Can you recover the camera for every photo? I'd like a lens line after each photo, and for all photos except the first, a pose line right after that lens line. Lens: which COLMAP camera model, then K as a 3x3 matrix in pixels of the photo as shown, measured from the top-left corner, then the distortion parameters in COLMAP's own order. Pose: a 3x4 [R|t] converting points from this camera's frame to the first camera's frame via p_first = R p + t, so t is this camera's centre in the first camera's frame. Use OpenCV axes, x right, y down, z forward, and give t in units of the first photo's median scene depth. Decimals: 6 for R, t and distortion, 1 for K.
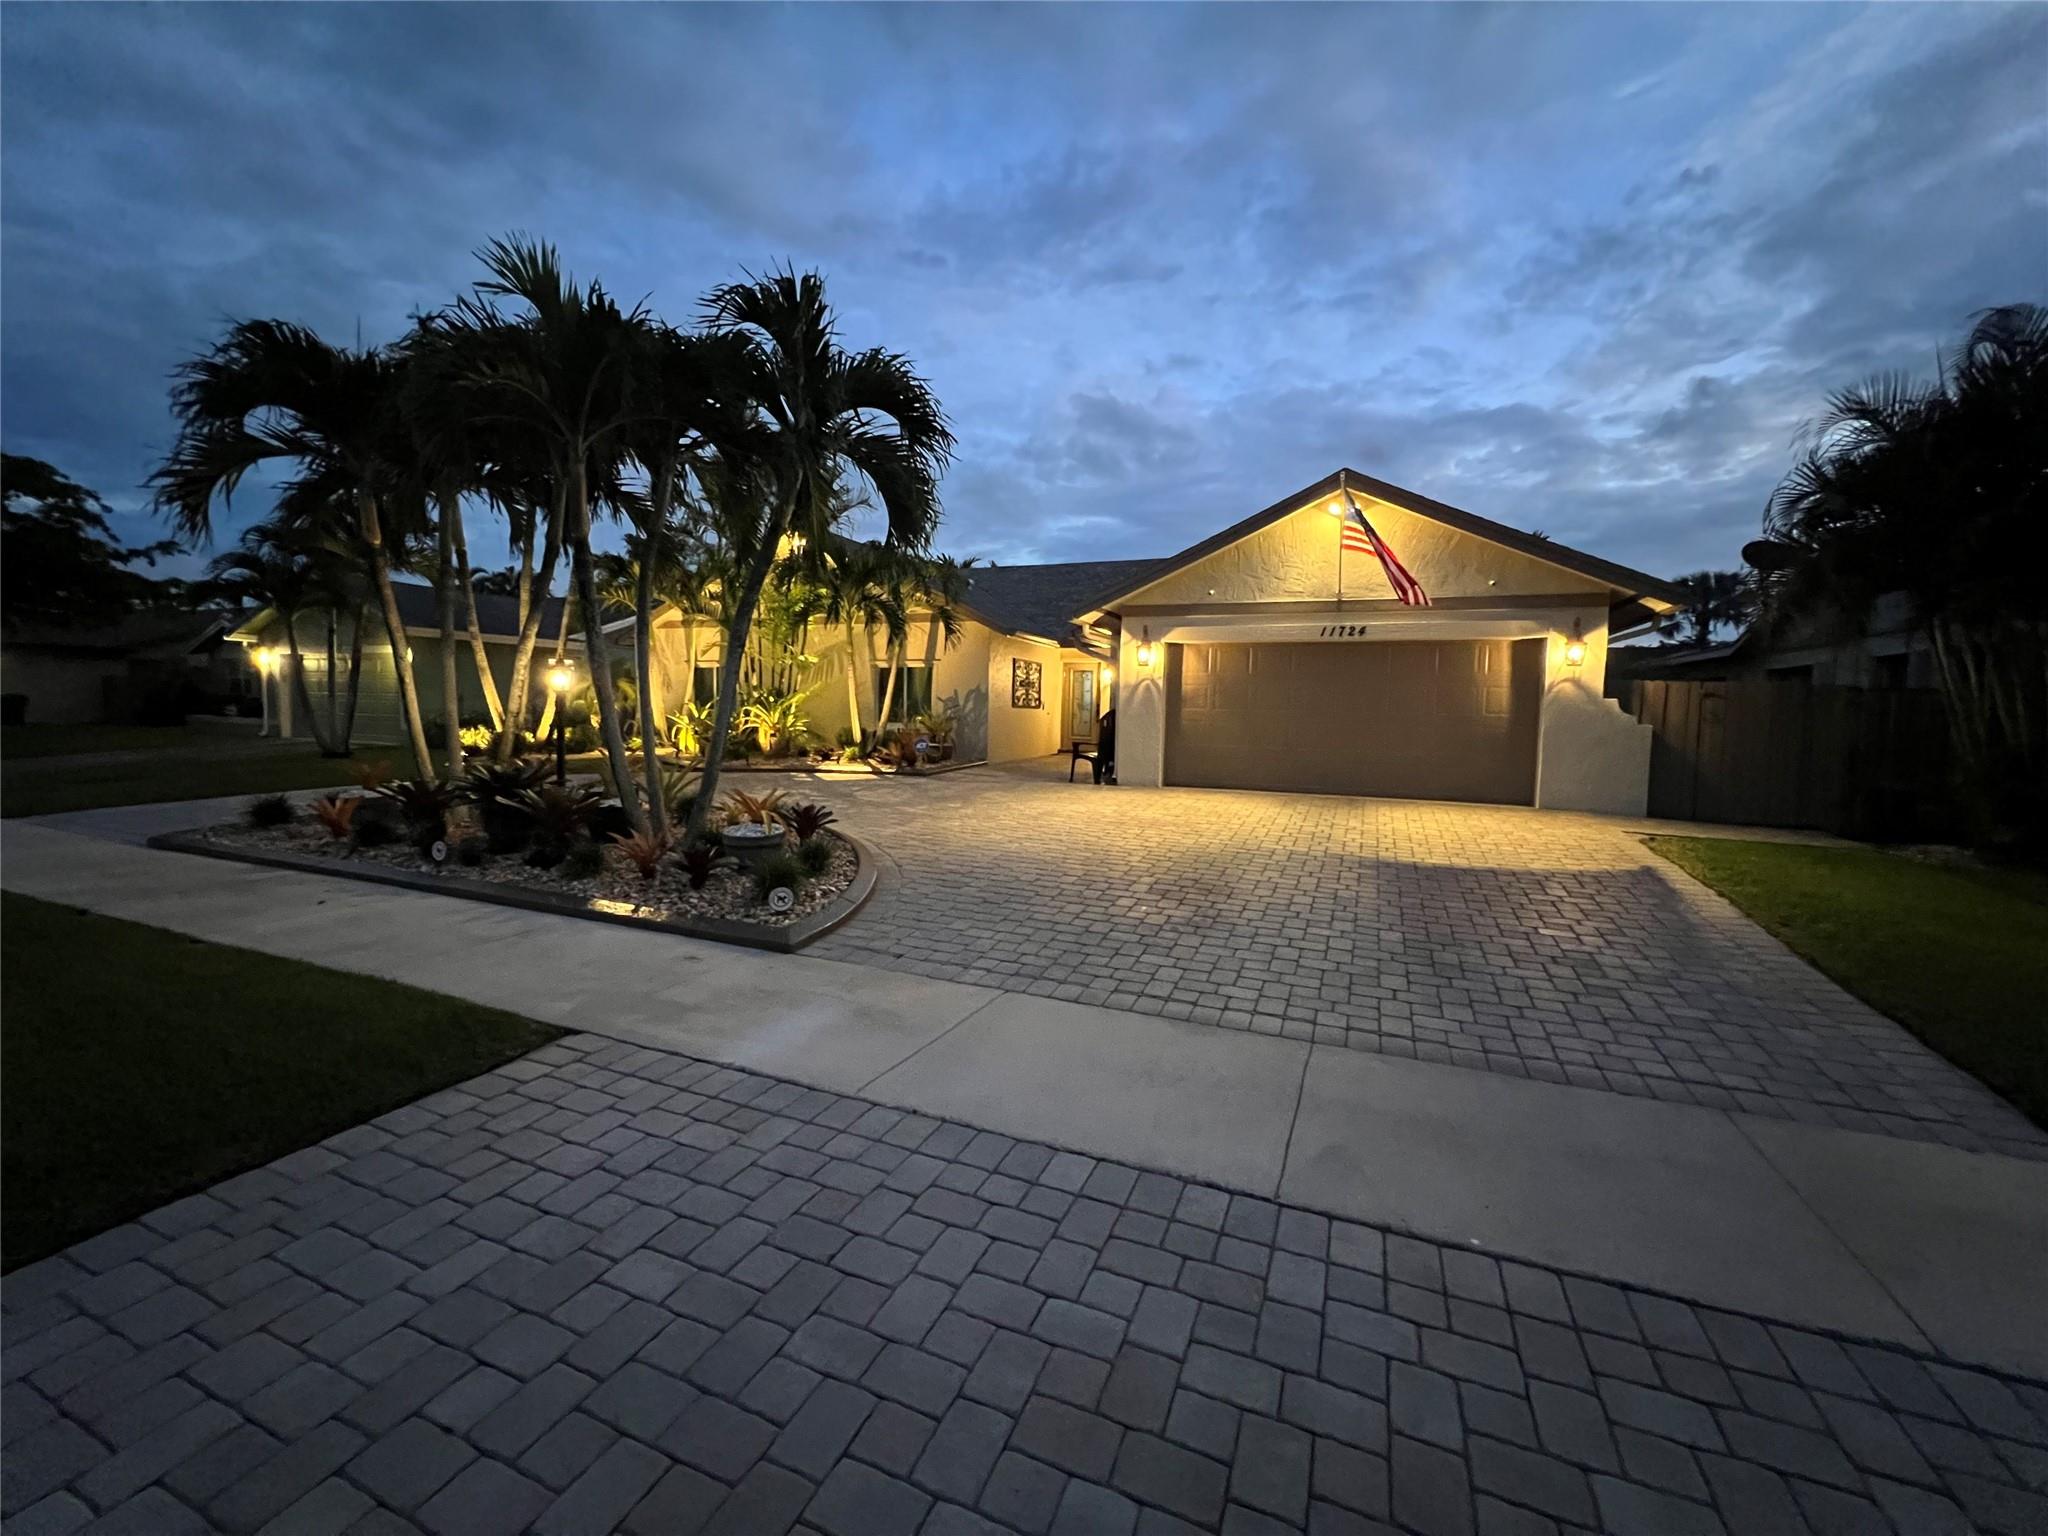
lens RADIAL K [[833.8, 0, 1037.5], [0, 833.8, 751.6], [0, 0, 1]] dist [-0.007480, 0.000280]
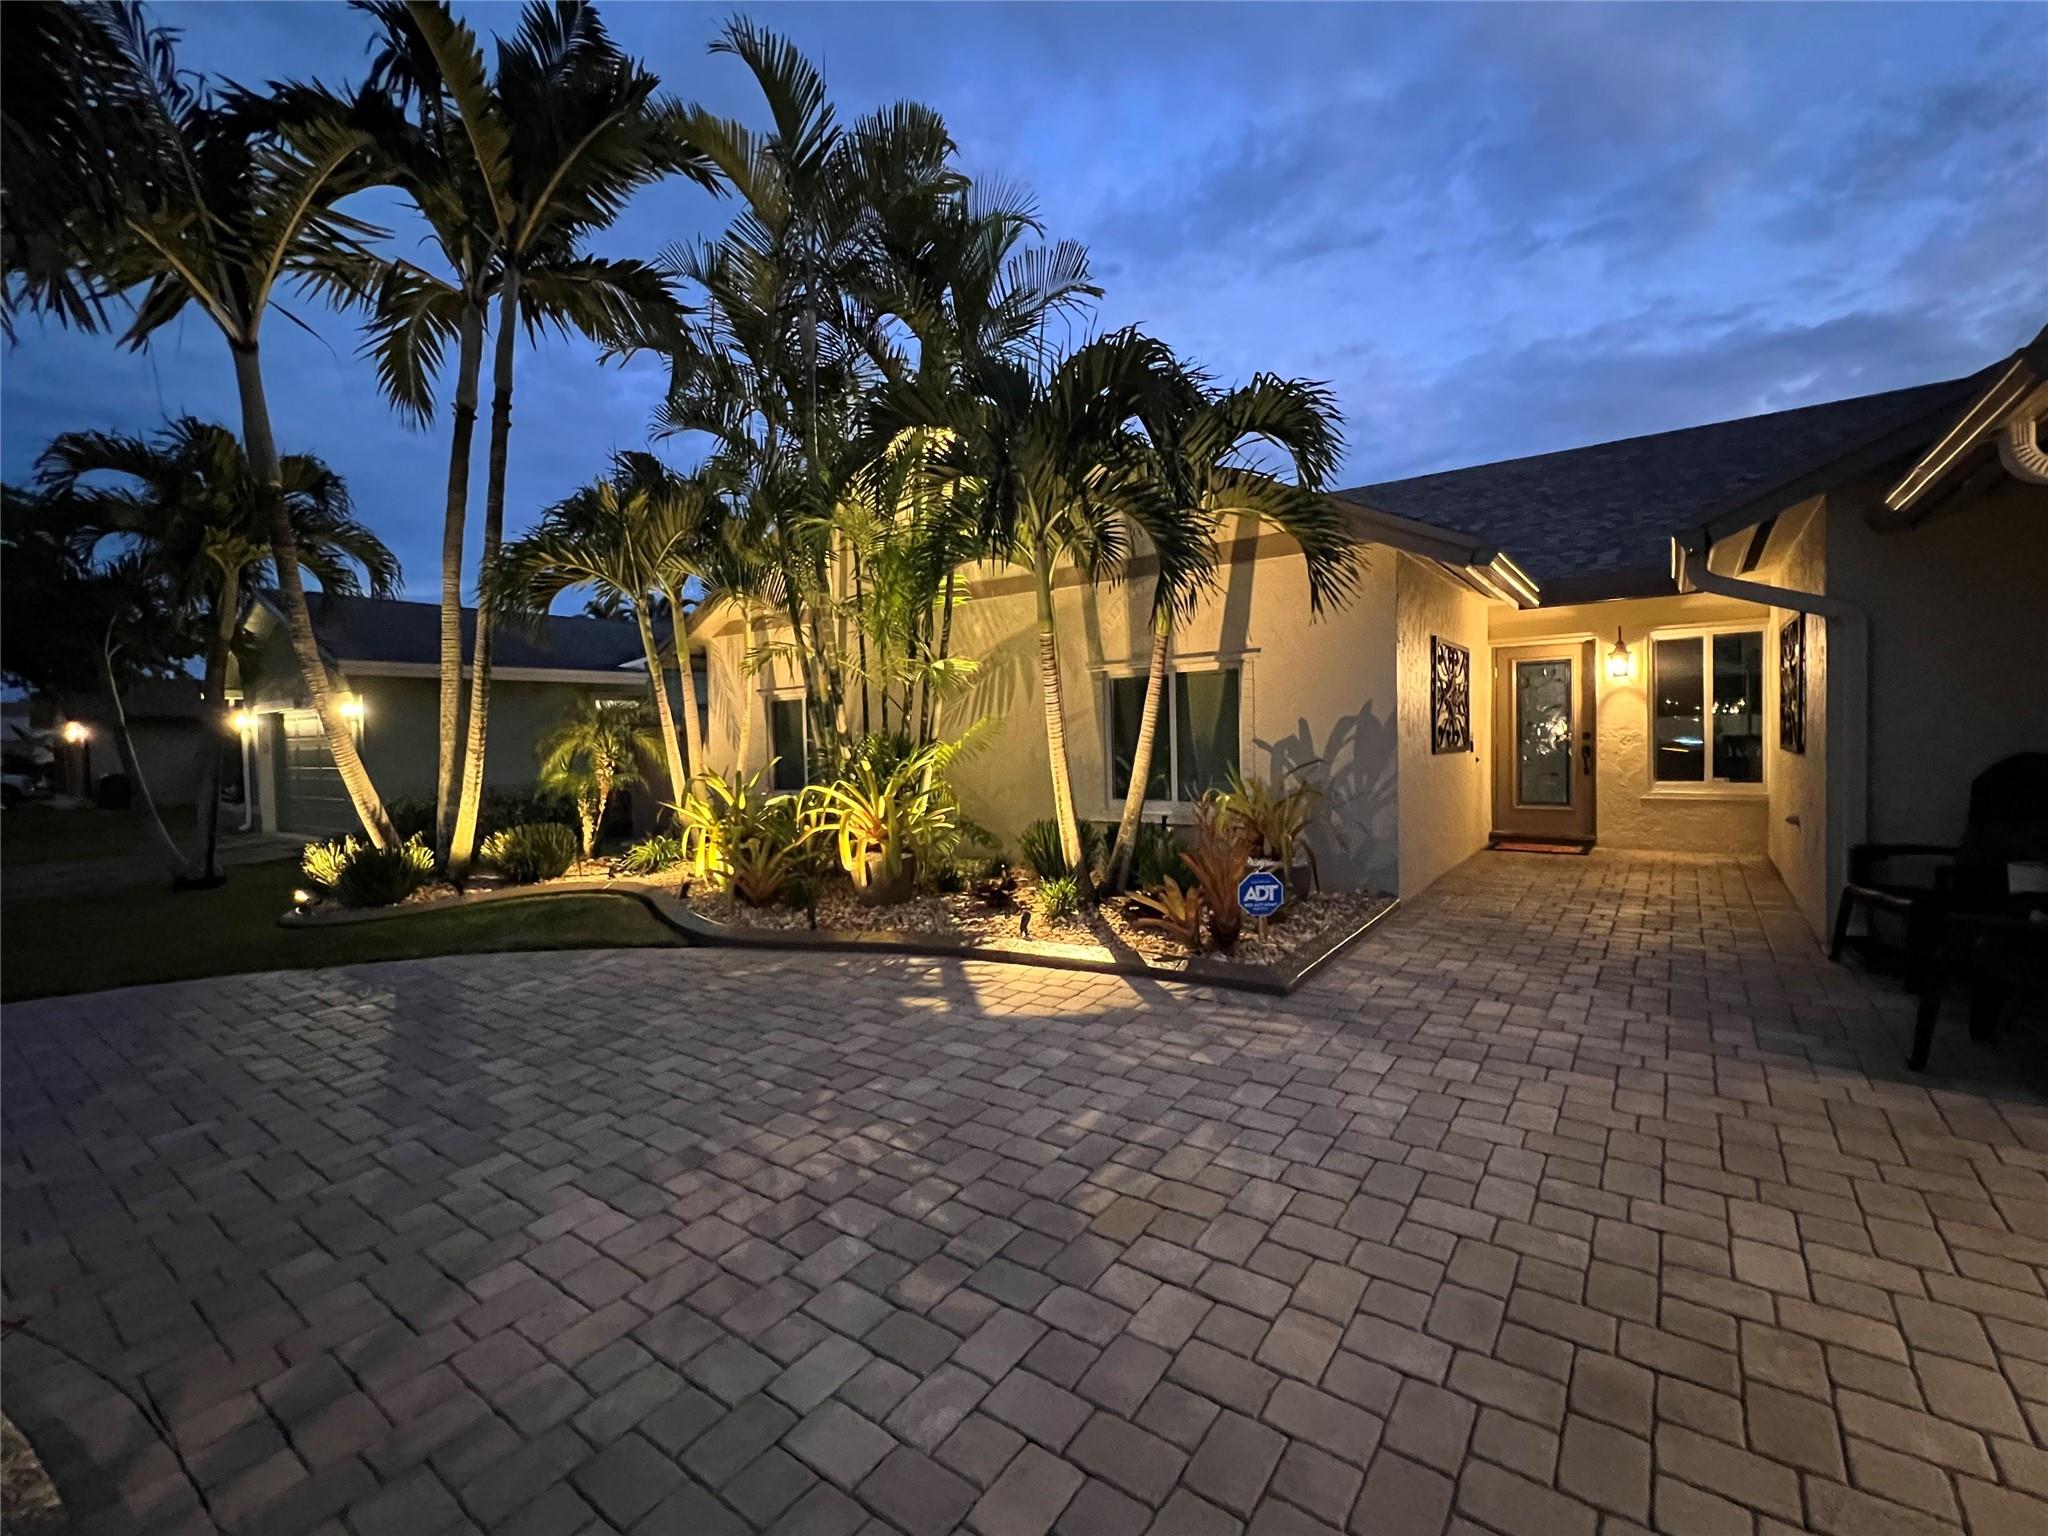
lens RADIAL K [[874.5, 0, 1033.0], [0, 874.5, 760.7], [0, 0, 1]] dist [0.000531, 0.000187]
pose [[0.973197, -0.038453, -0.226737, -0.123743], [0.033379, 0.999100, -0.026171, -0.045351], [0.227539, 0.017901, 0.973604, 0.527497]]
